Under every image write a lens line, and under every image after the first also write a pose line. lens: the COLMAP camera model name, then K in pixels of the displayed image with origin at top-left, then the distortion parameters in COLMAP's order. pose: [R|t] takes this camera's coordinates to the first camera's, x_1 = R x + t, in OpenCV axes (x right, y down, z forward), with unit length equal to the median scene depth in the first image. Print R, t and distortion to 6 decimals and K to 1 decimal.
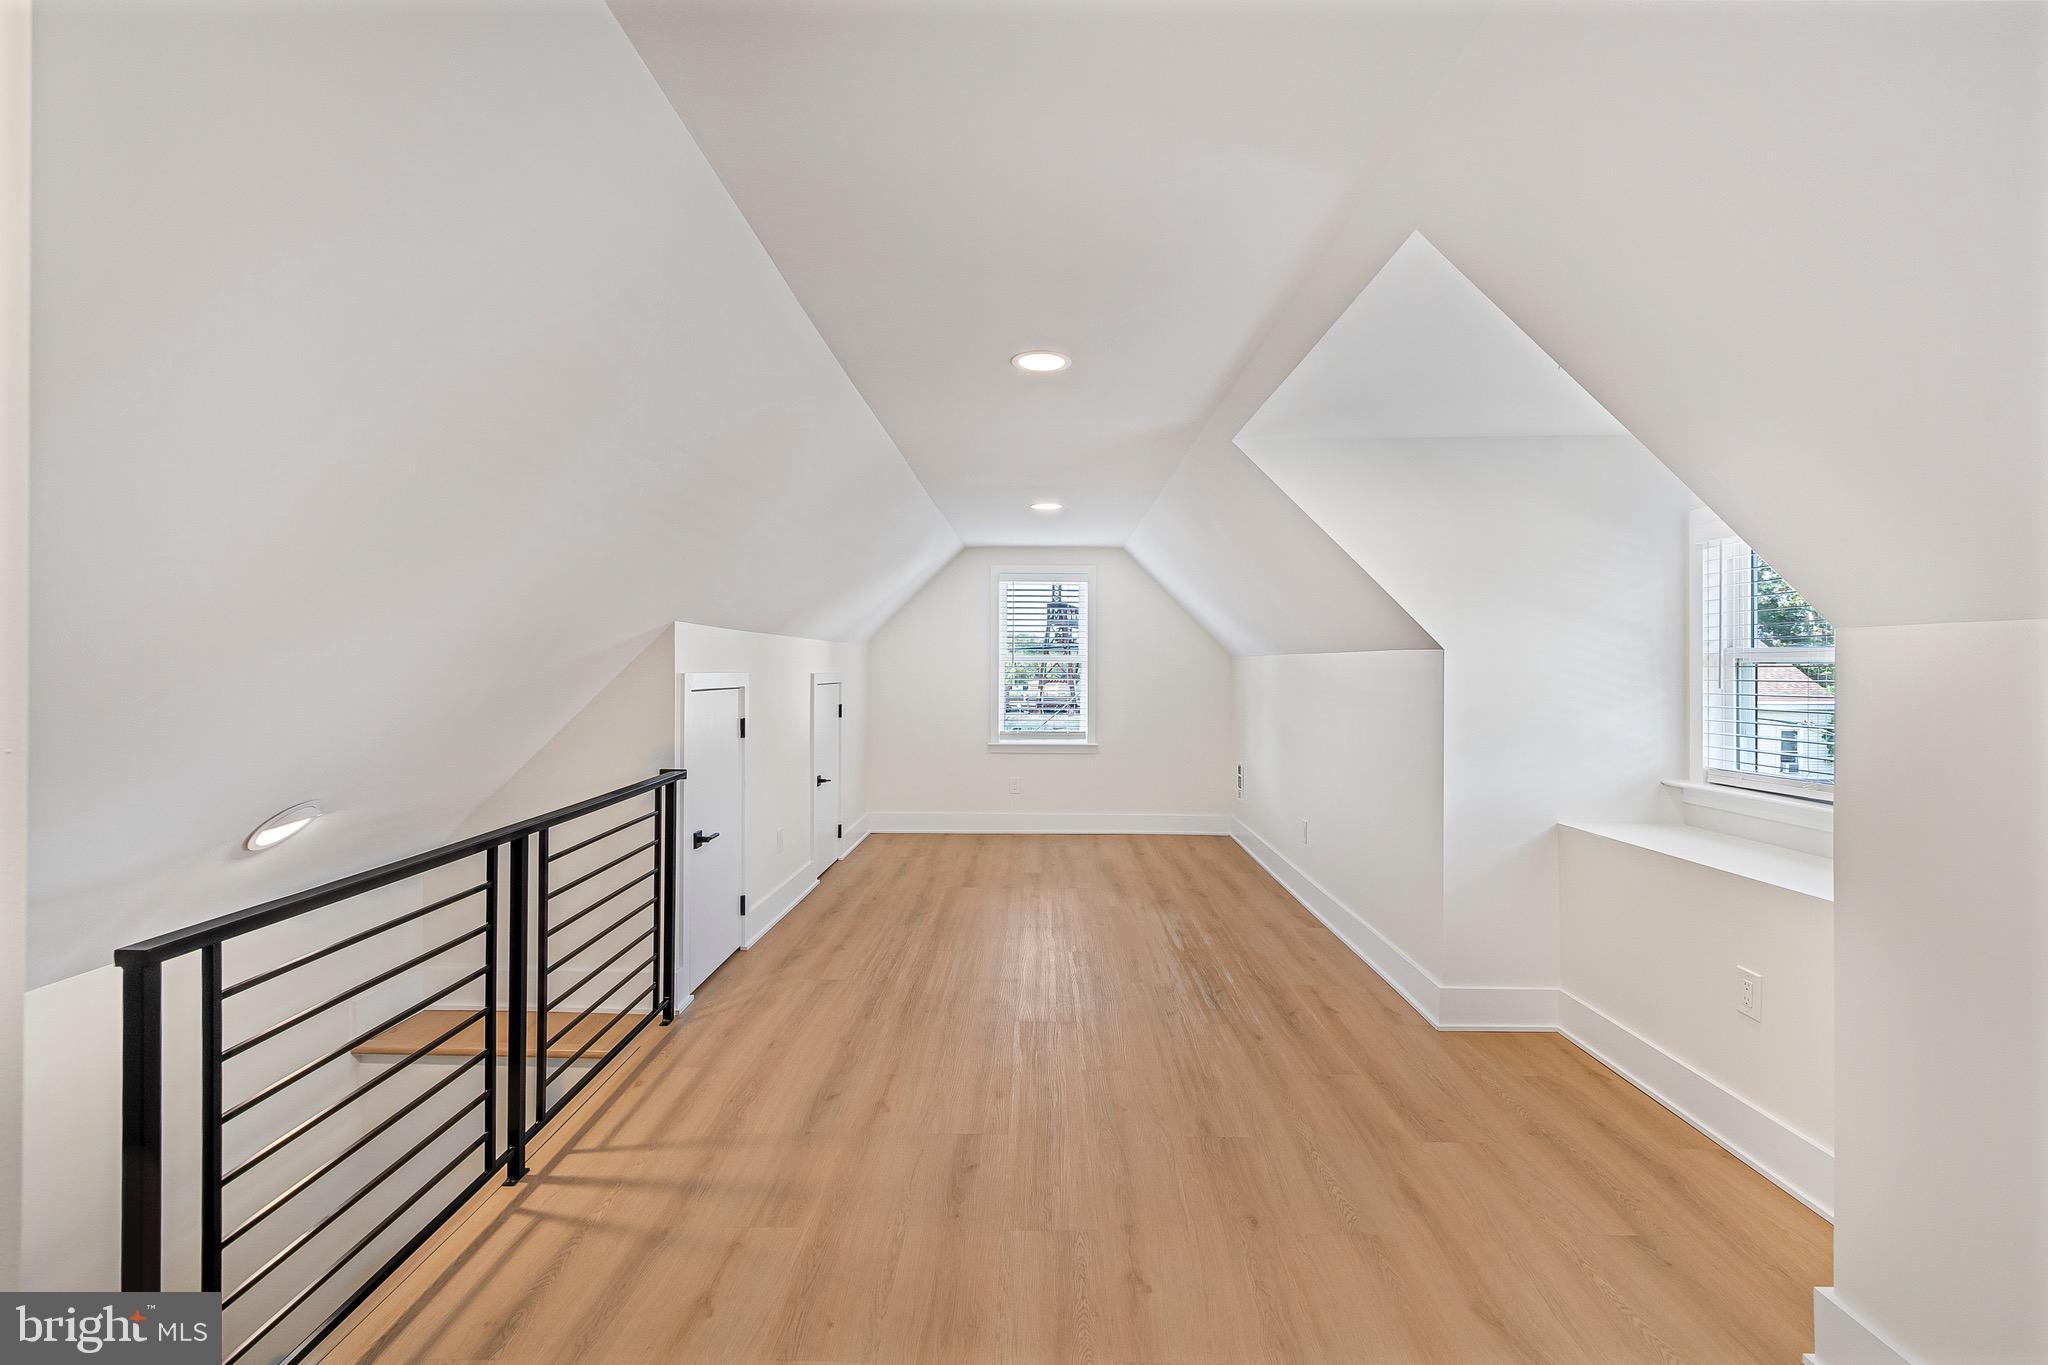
lens RADIAL K [[896.1, 0, 1018.5], [0, 896.1, 668.8], [0, 0, 1]] dist [0.008395, -0.000346]
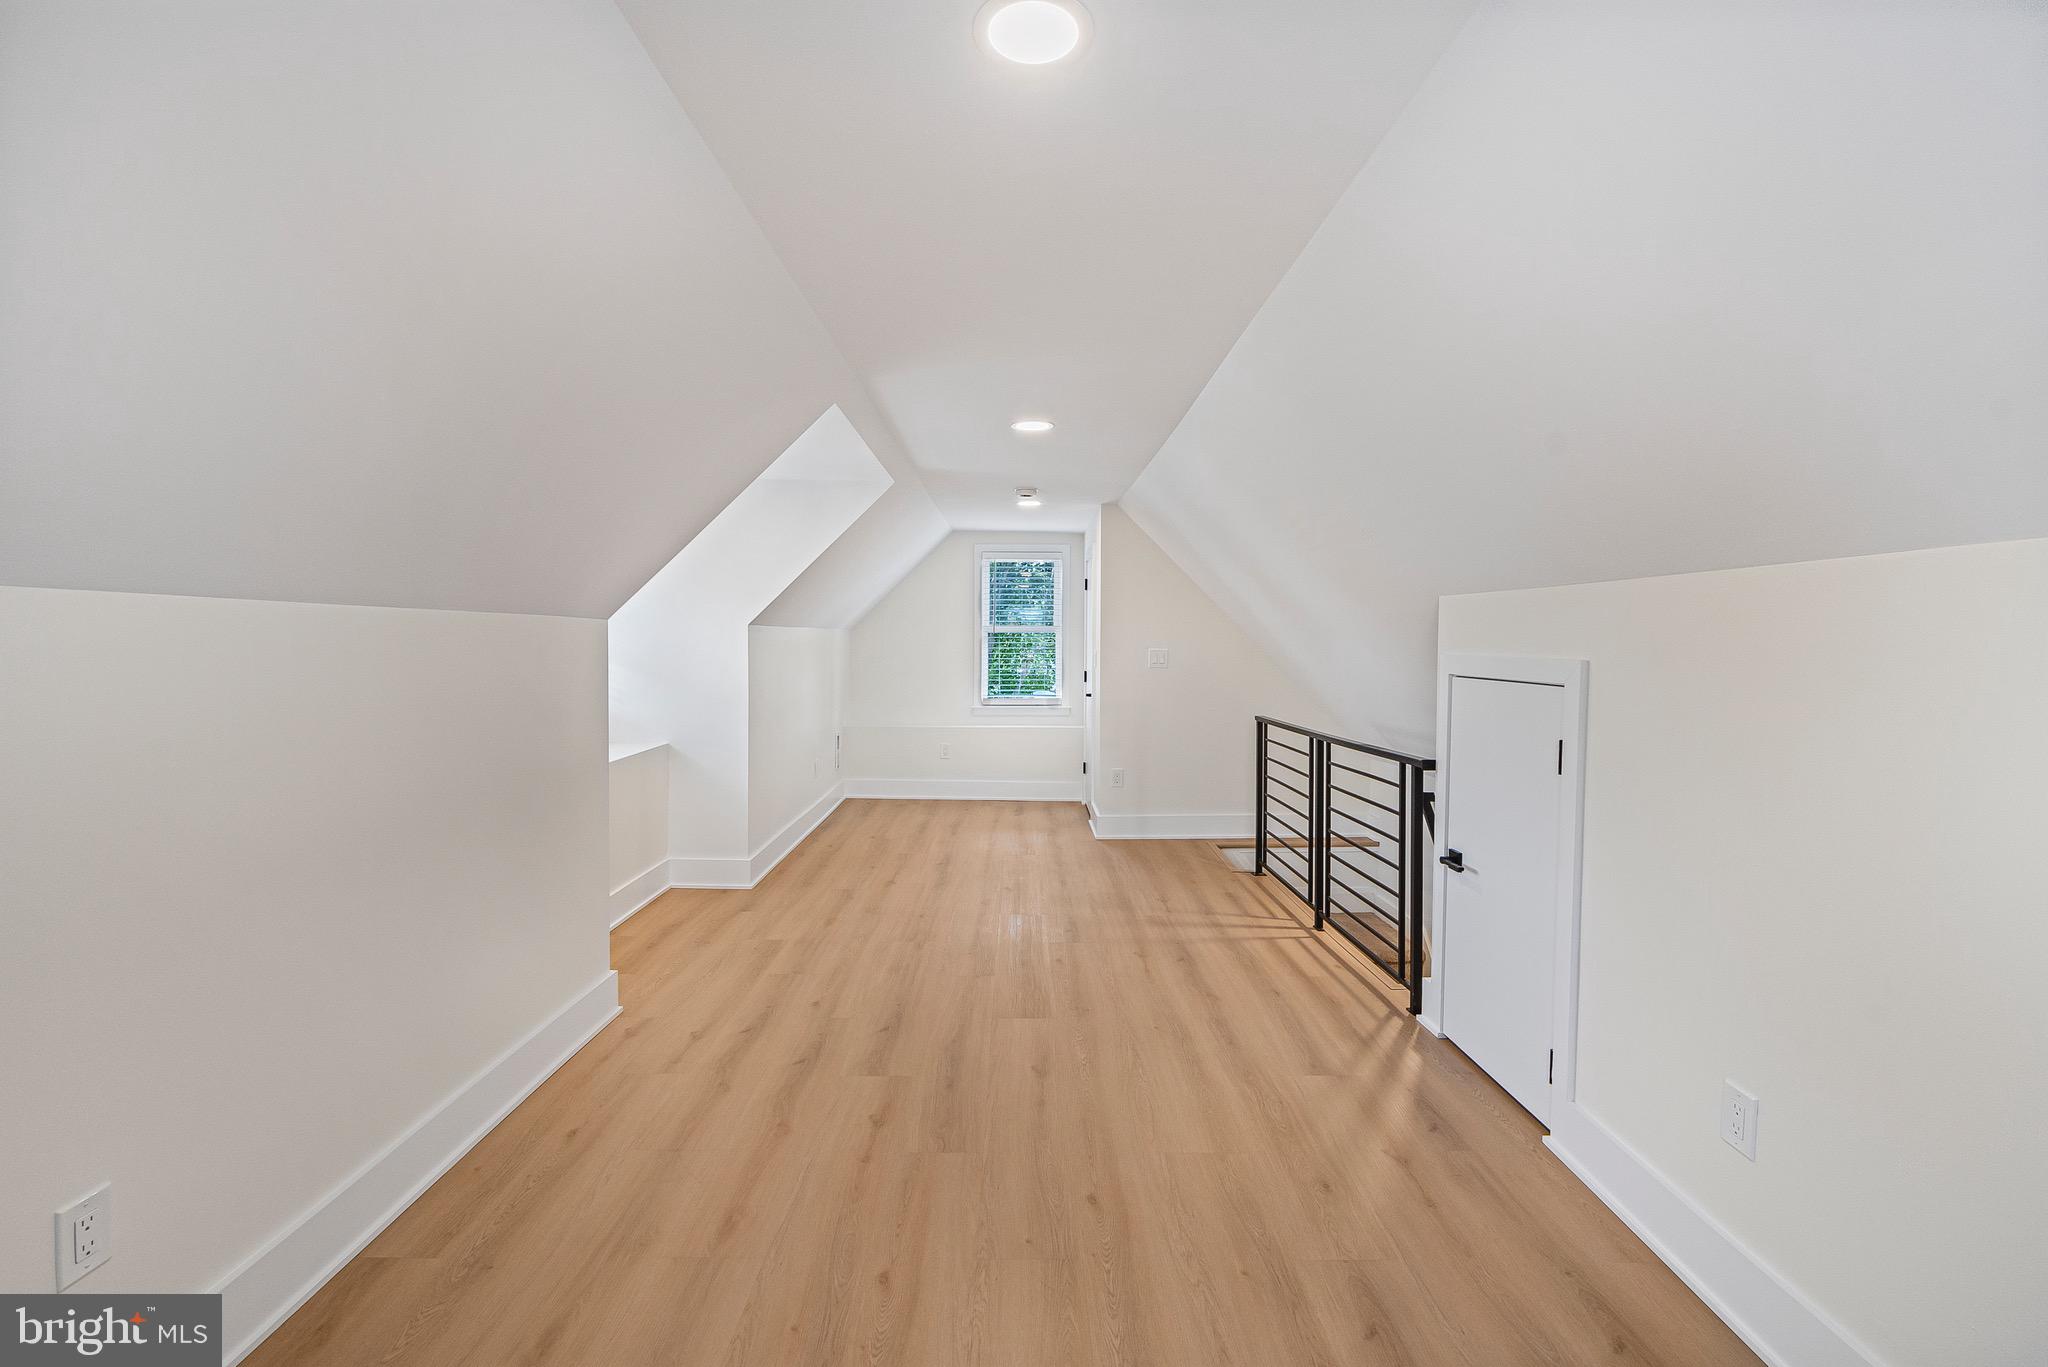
lens RADIAL K [[896.1, 0, 1018.5], [0, 896.1, 669.8], [0, 0, 1]] dist [0.008395, -0.000346]
pose [[-0.999674, -0.008535, -0.024056, 0.082273], [-0.009375, 0.999343, 0.035012, -0.007775], [0.023741, 0.035226, -0.999097, 2.548472]]
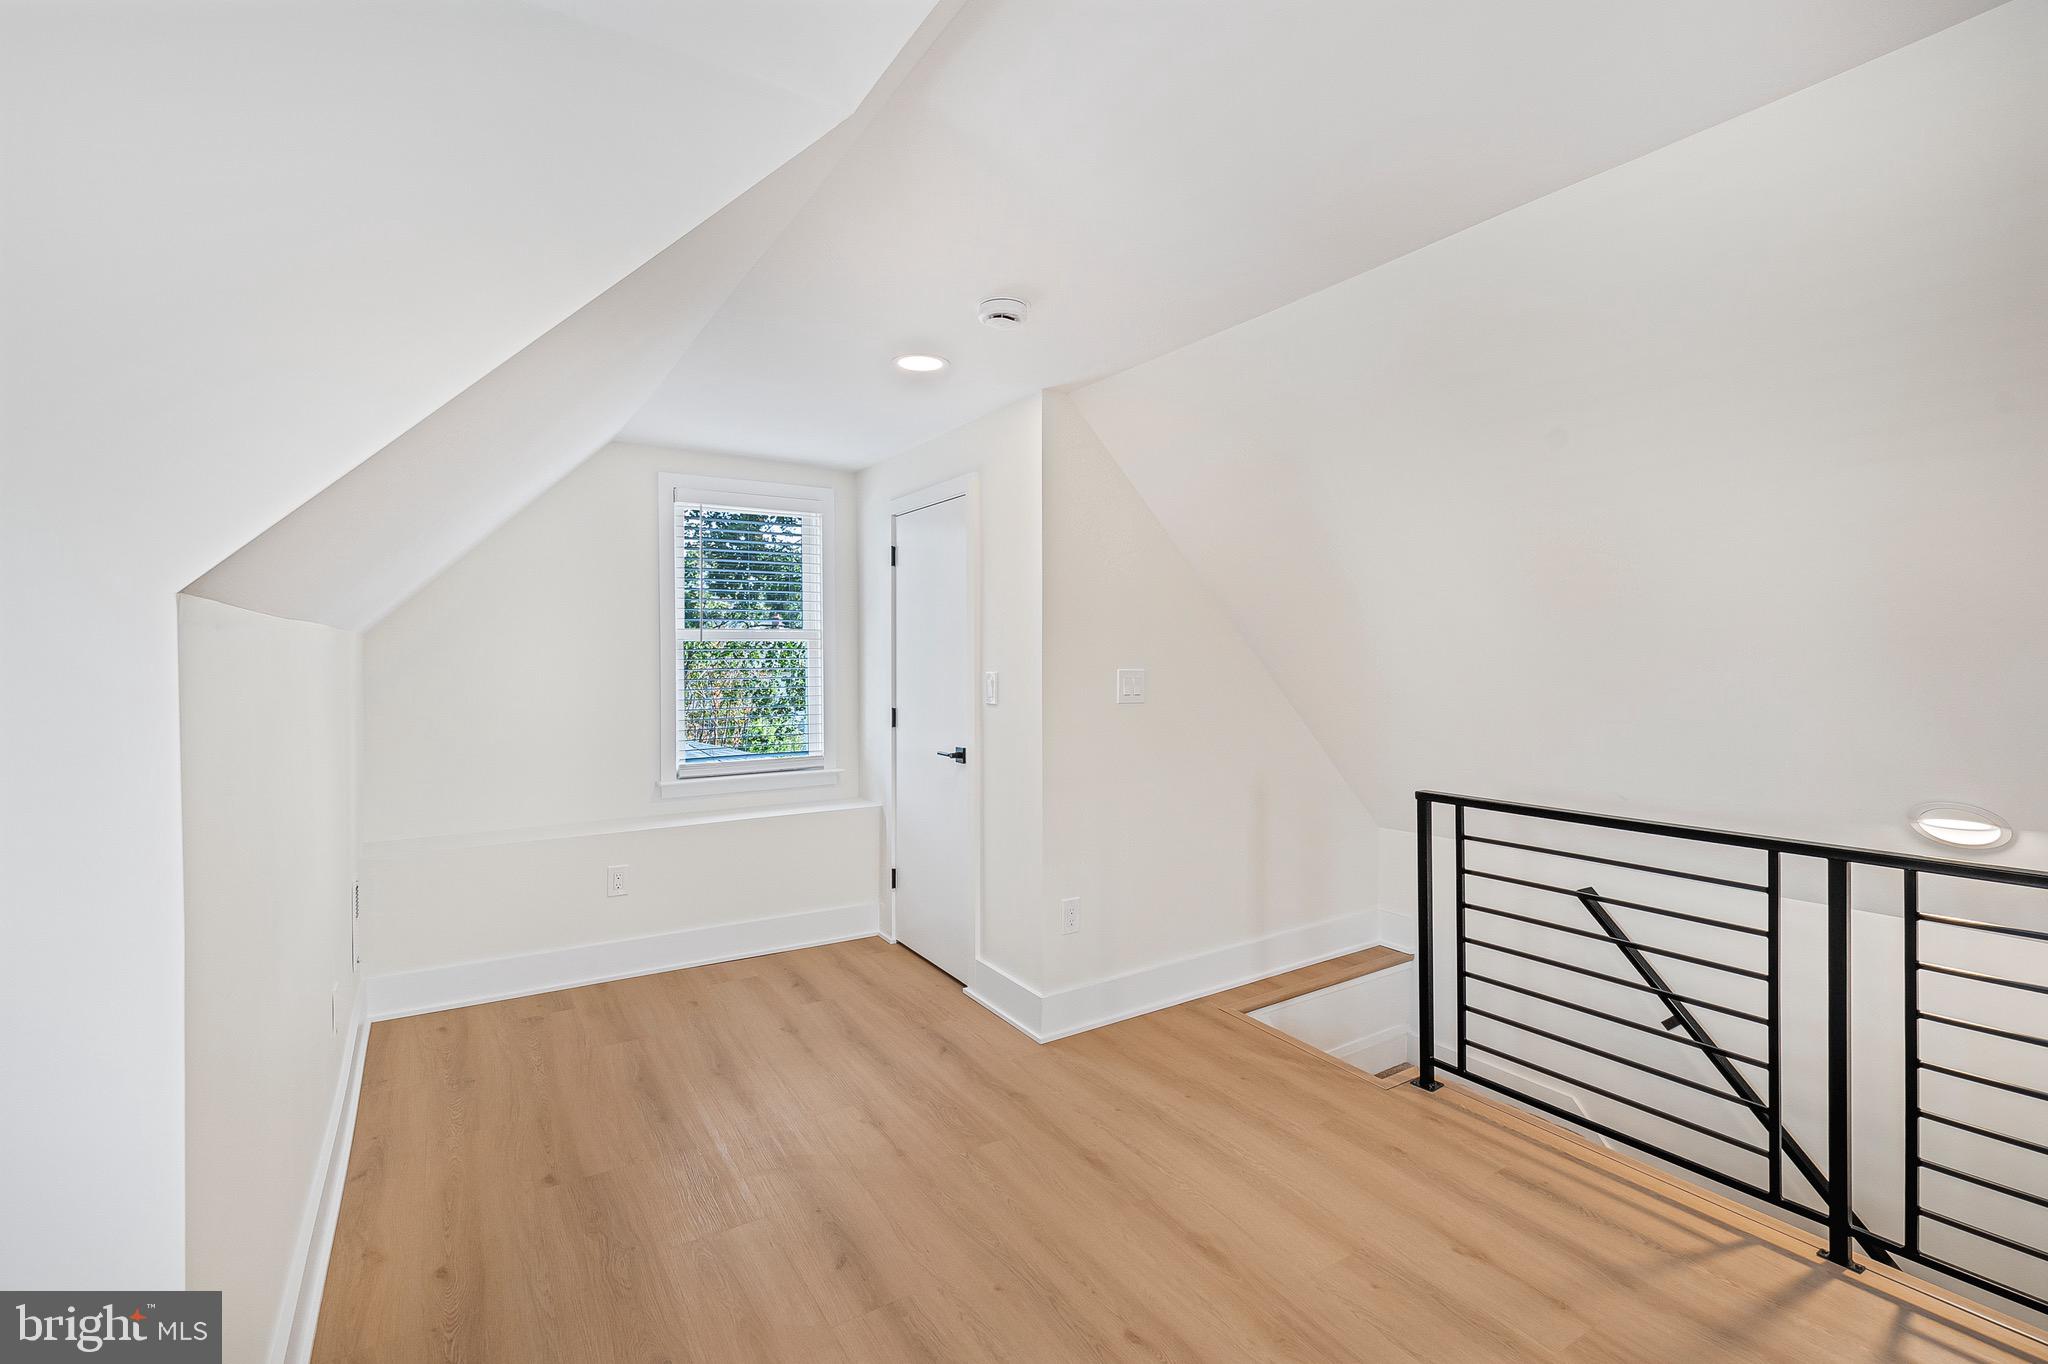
lens RADIAL K [[896.1, 0, 1018.5], [0, 896.1, 668.3], [0, 0, 1]] dist [0.008395, -0.000346]
pose [[-0.832938, 0.002483, -0.553361, 0.513419], [-0.006303, 0.999882, 0.013975, -0.000310], [0.553330, 0.015128, -0.832825, 1.176751]]
